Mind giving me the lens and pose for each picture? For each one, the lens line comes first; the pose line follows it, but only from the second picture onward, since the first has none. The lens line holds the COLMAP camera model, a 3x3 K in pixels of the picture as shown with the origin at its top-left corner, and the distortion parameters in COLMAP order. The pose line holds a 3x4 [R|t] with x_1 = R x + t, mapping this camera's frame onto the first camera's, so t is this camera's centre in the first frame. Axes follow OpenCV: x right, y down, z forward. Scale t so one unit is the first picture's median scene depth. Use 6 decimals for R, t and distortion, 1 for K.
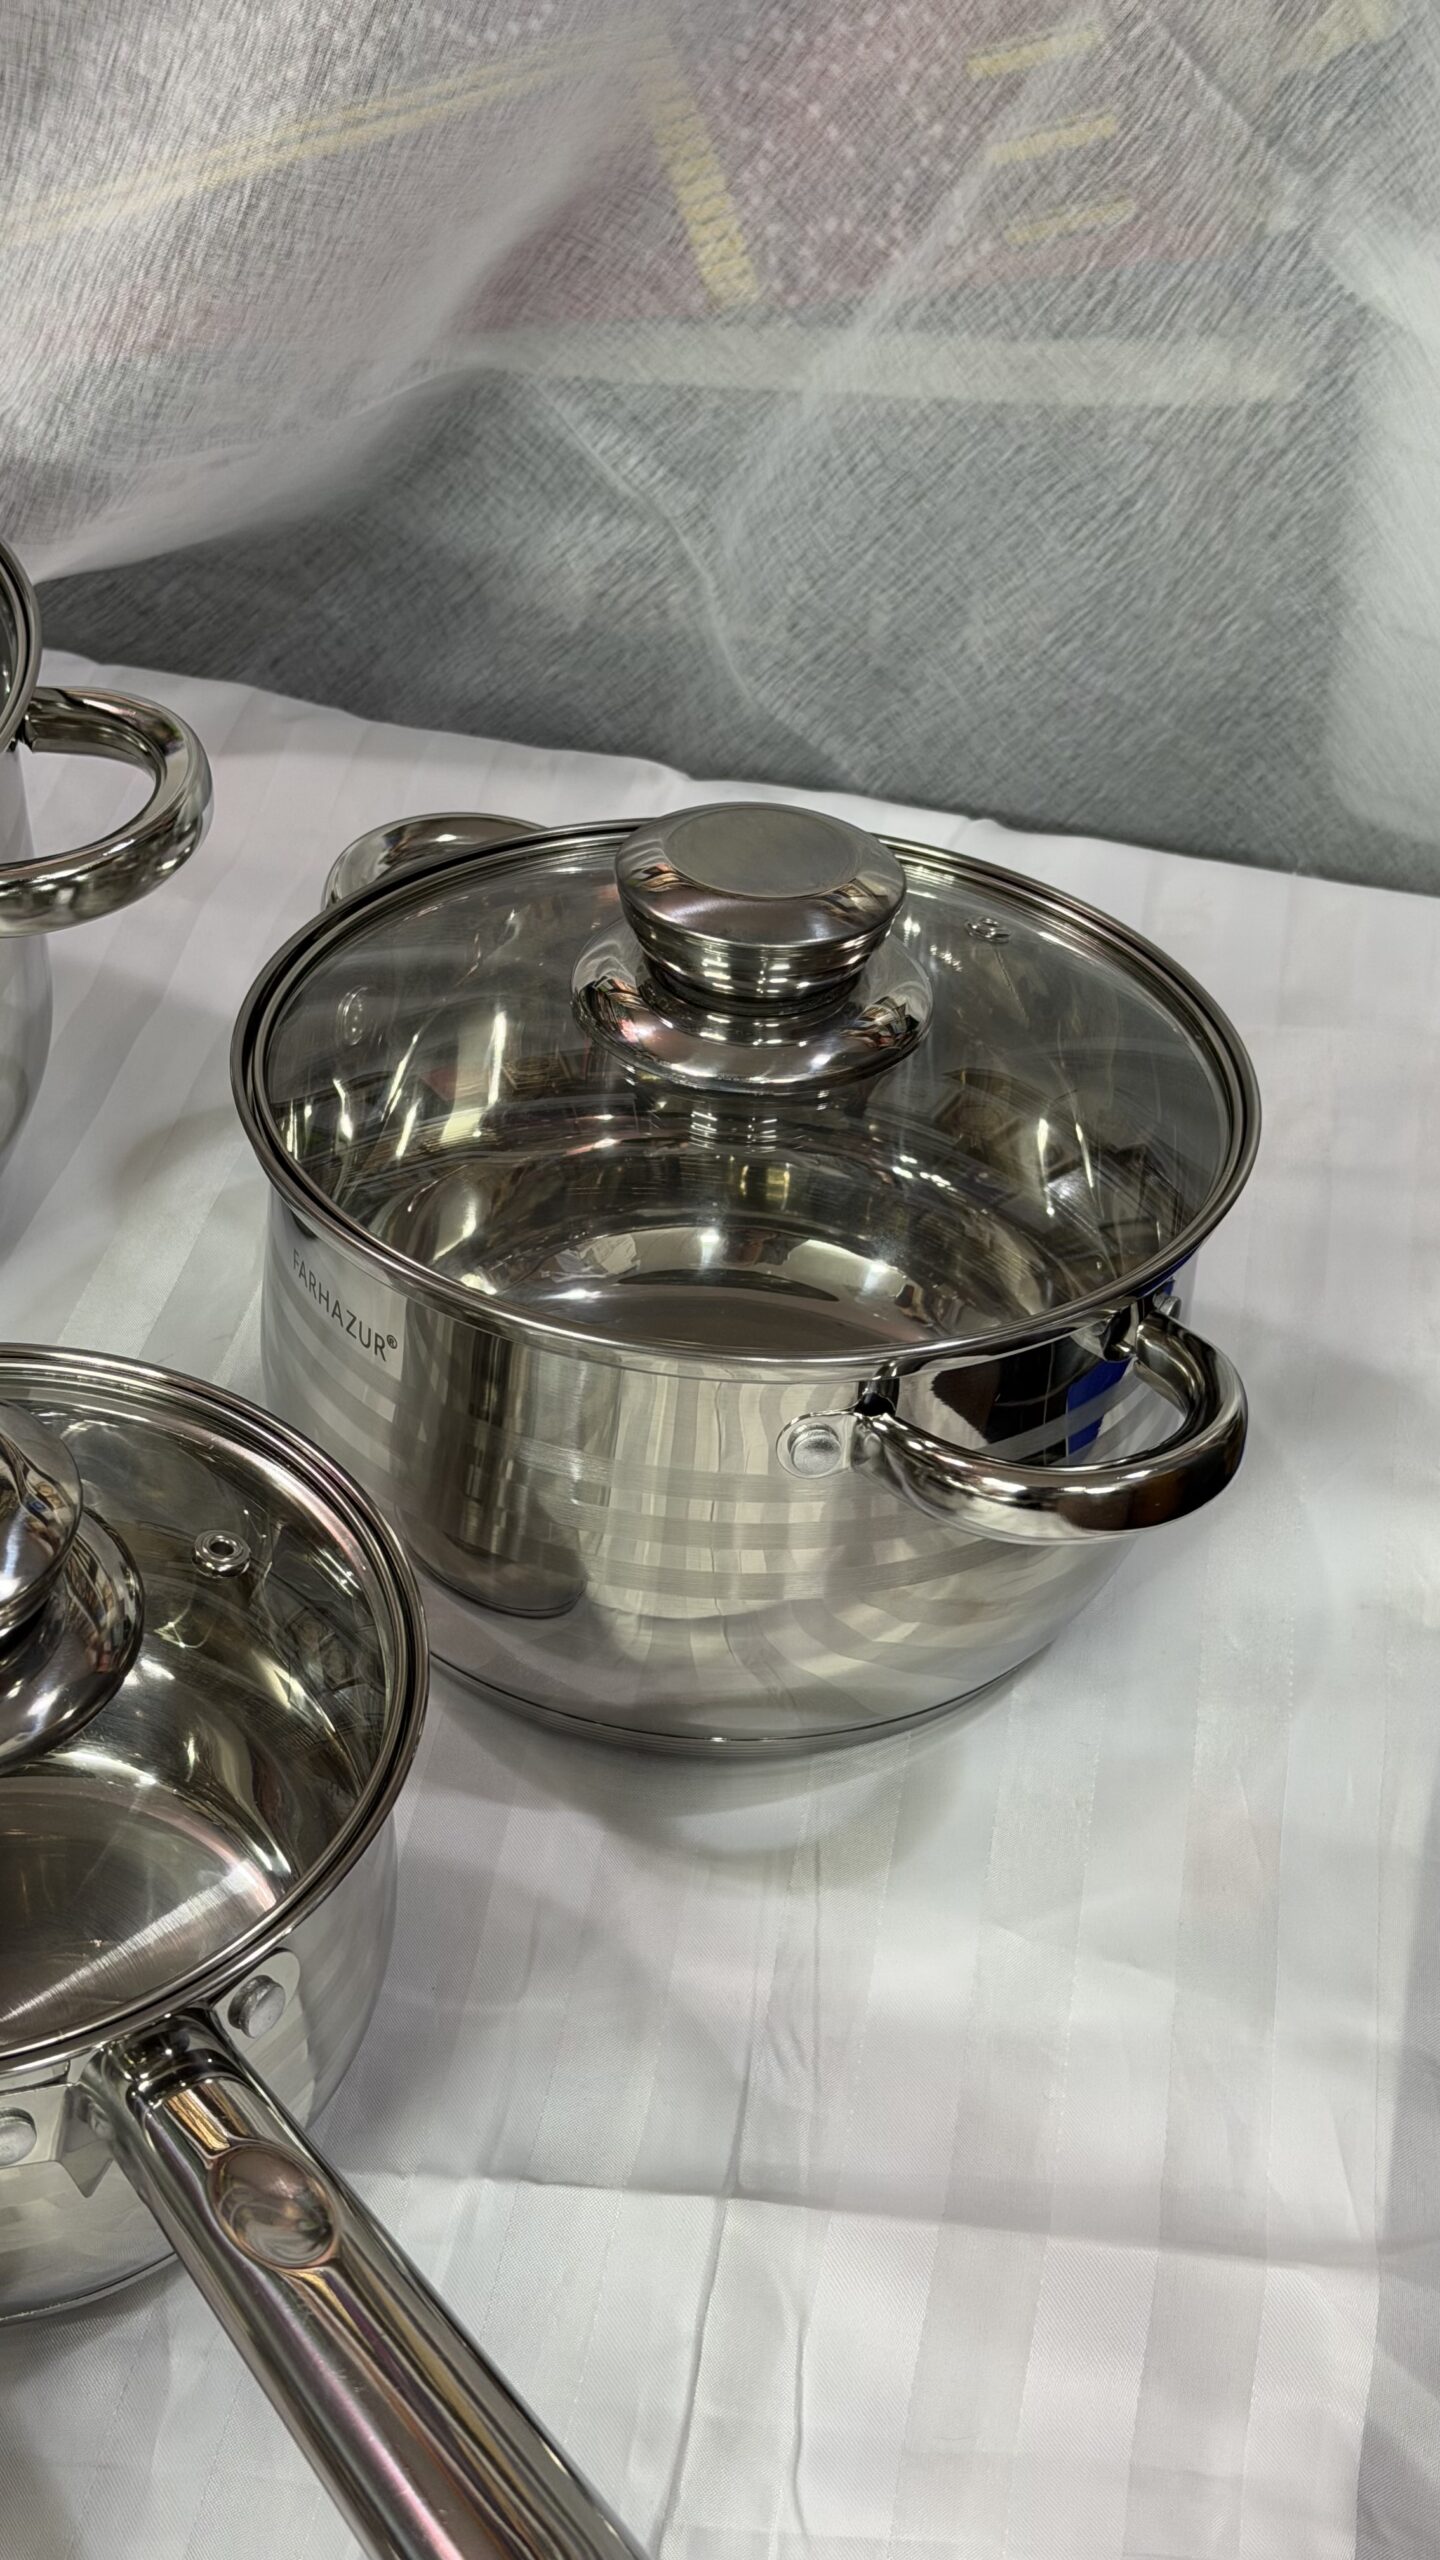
lens RADIAL K [[3392.1, 0, 720.0], [0, 3392.1, 1280.0], [0, 0, 1]] dist [0.202581, -0.563124]
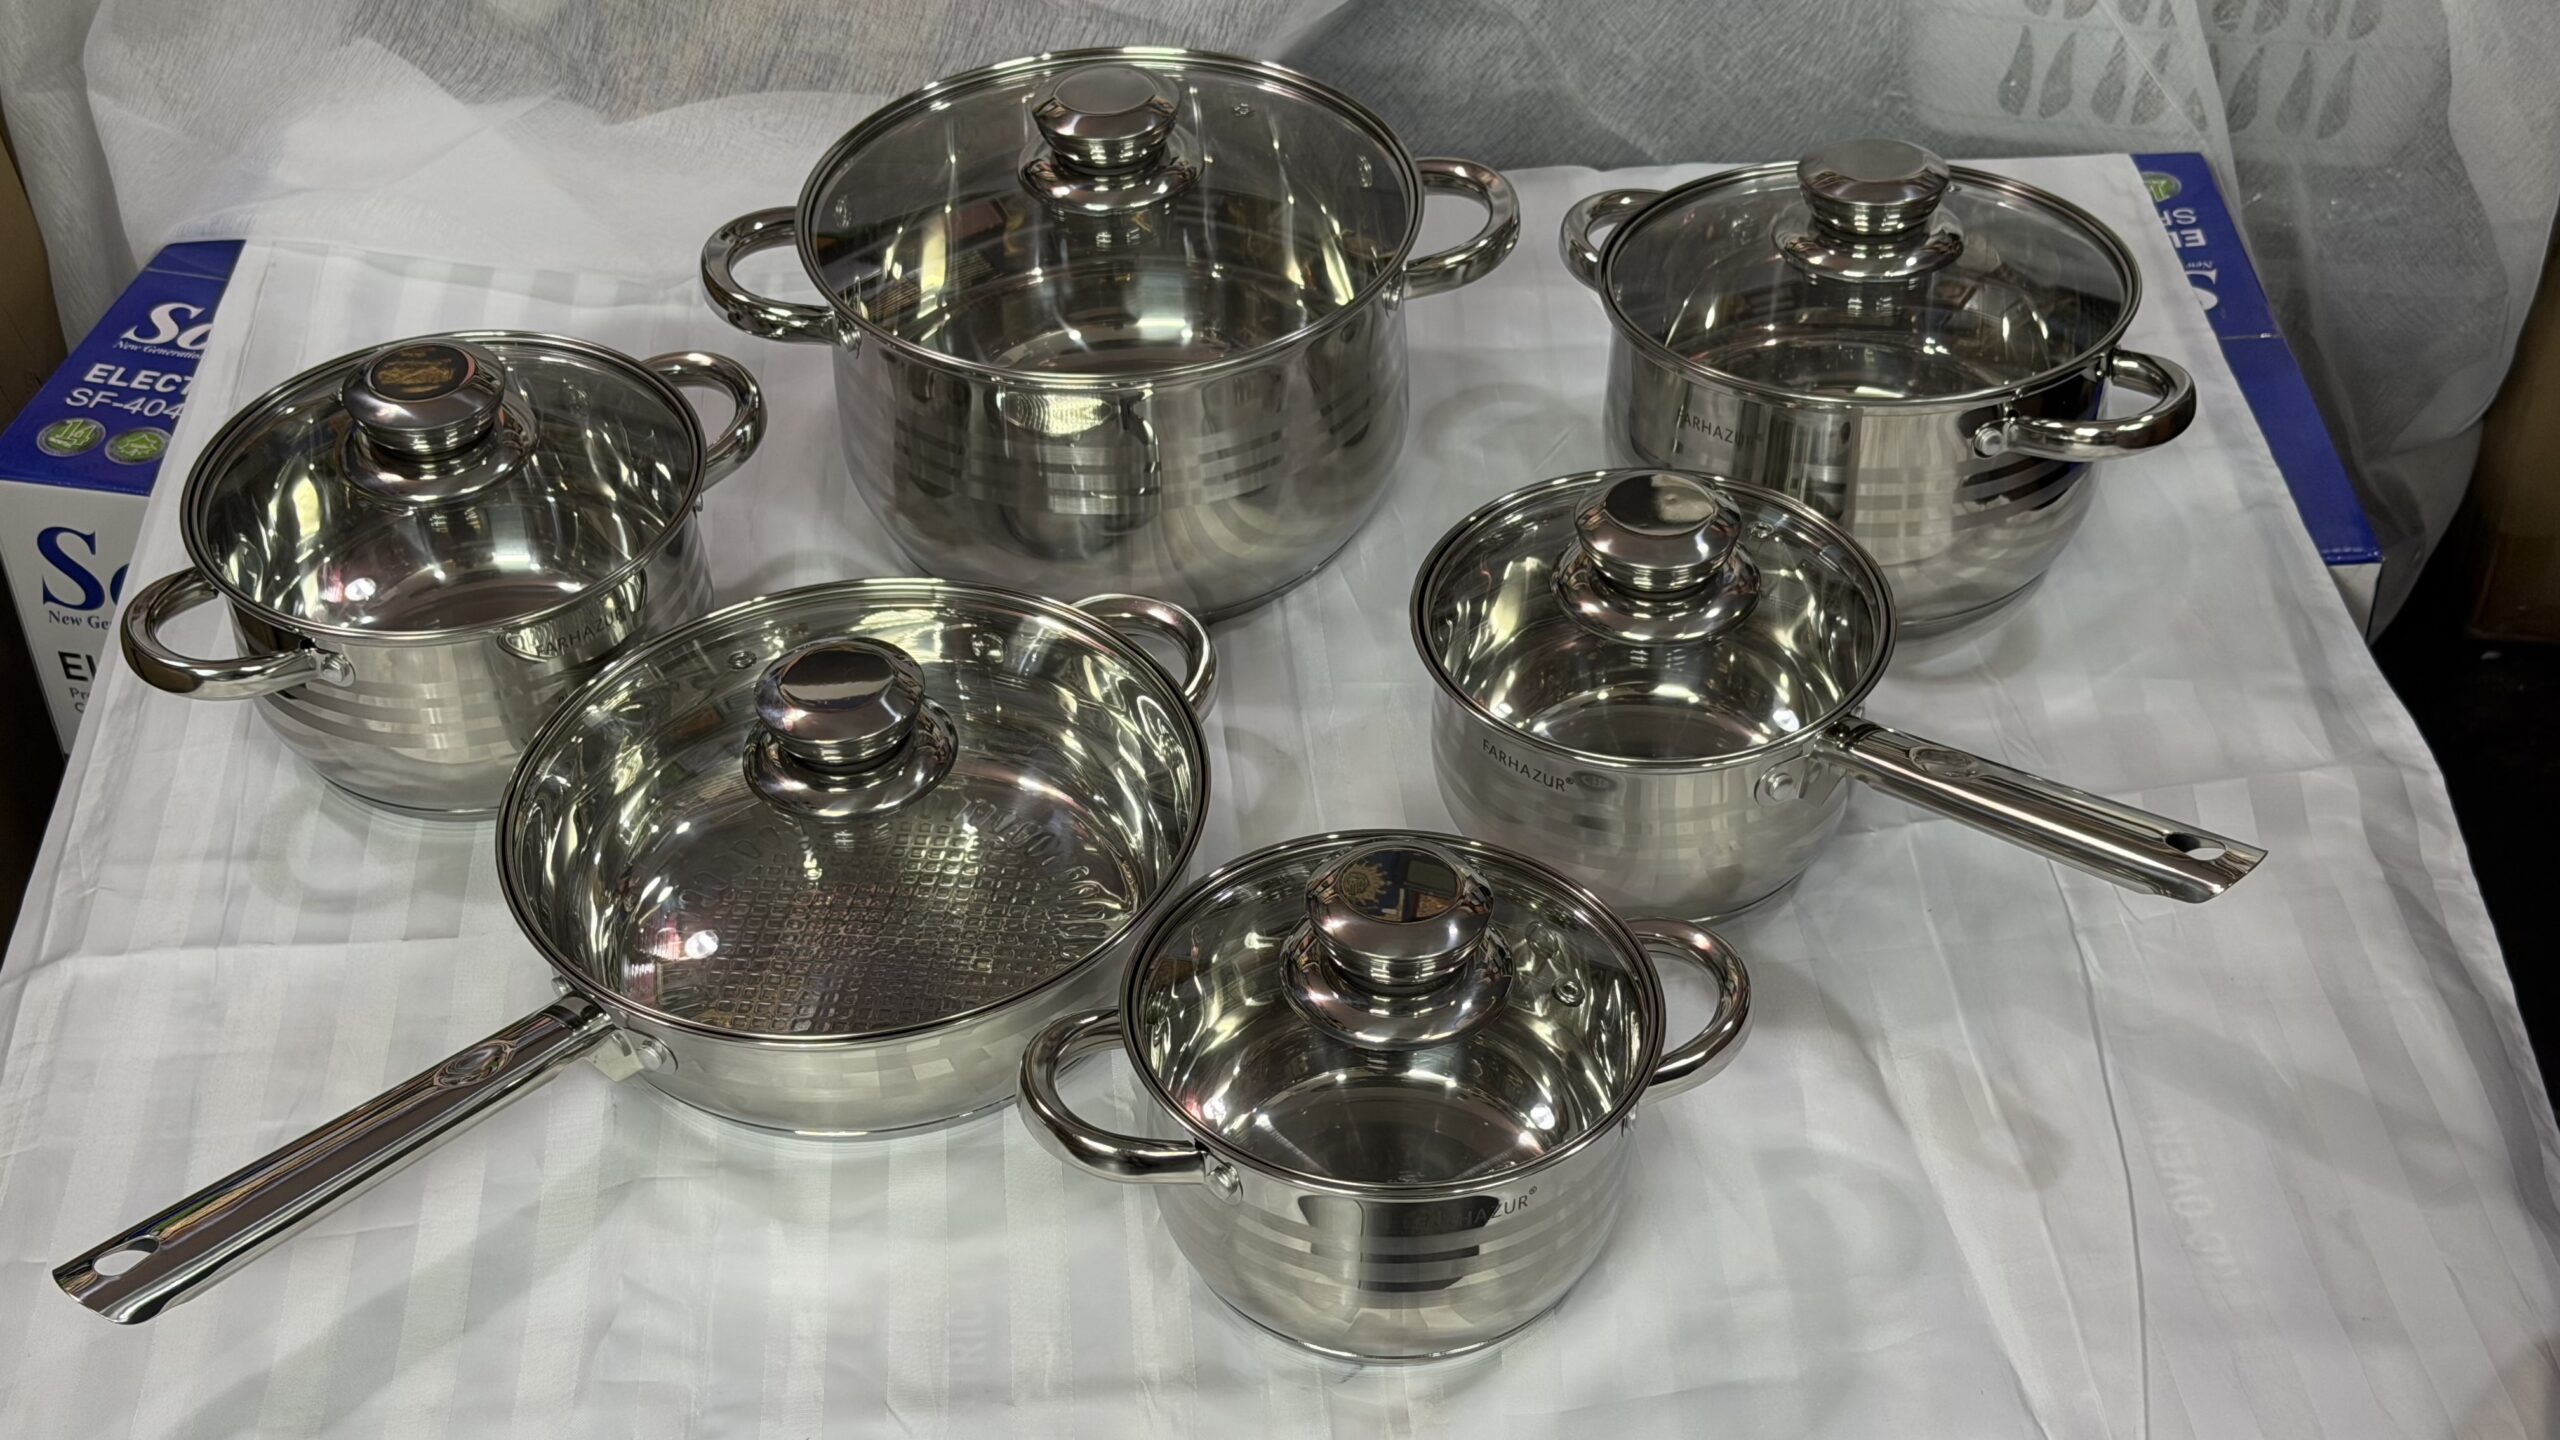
lens RADIAL K [[3429.0, 0, 1280.0], [0, 3429.0, 720.0], [0, 0, 1]] dist [0.240058, -0.661532]
pose [[0.968094, -0.199248, 0.151967, -0.467666], [0.202070, 0.979366, -0.003199, 0.087674], [-0.148194, 0.033805, 0.988380, -0.623767]]
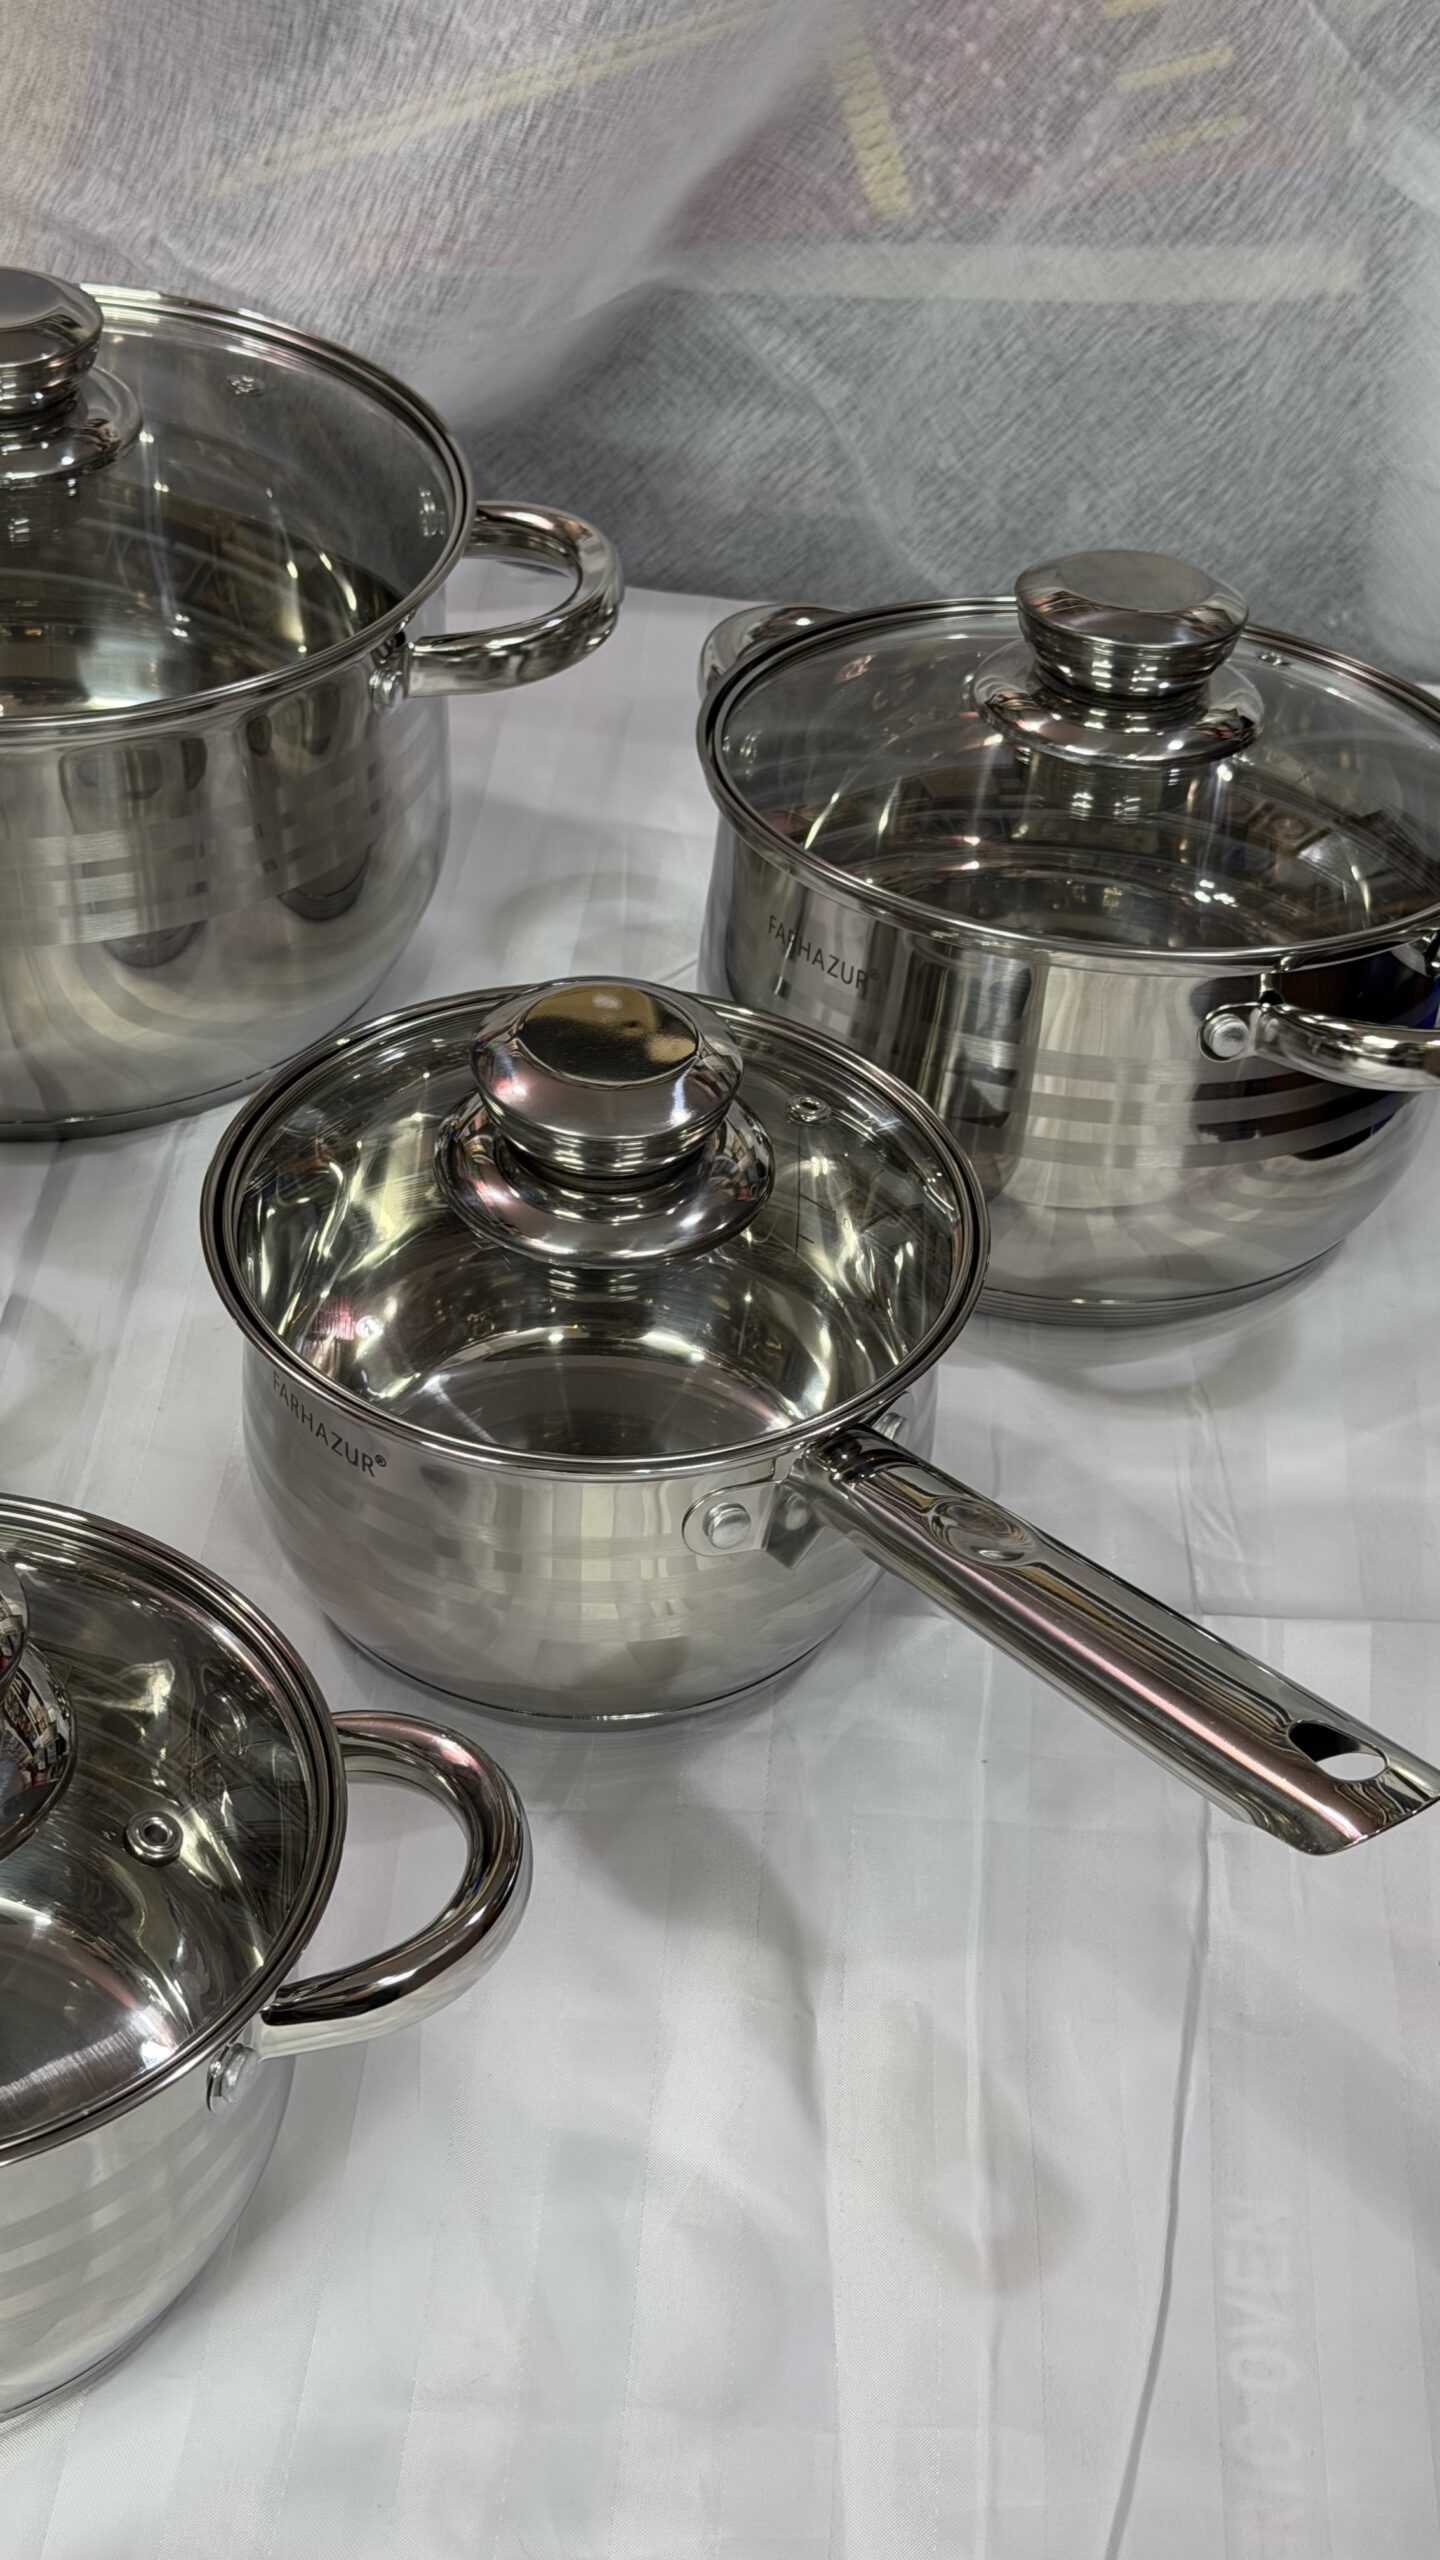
lens RADIAL K [[3429.0, 0, 720.0], [0, 3429.0, 1280.0], [0, 0, 1]] dist [0.240058, -0.661532]
pose [[0.994860, -0.042161, 0.092067, -0.182923], [0.044816, 0.998631, -0.026961, 0.110184], [-0.090804, 0.030949, 0.995388, -0.173970]]
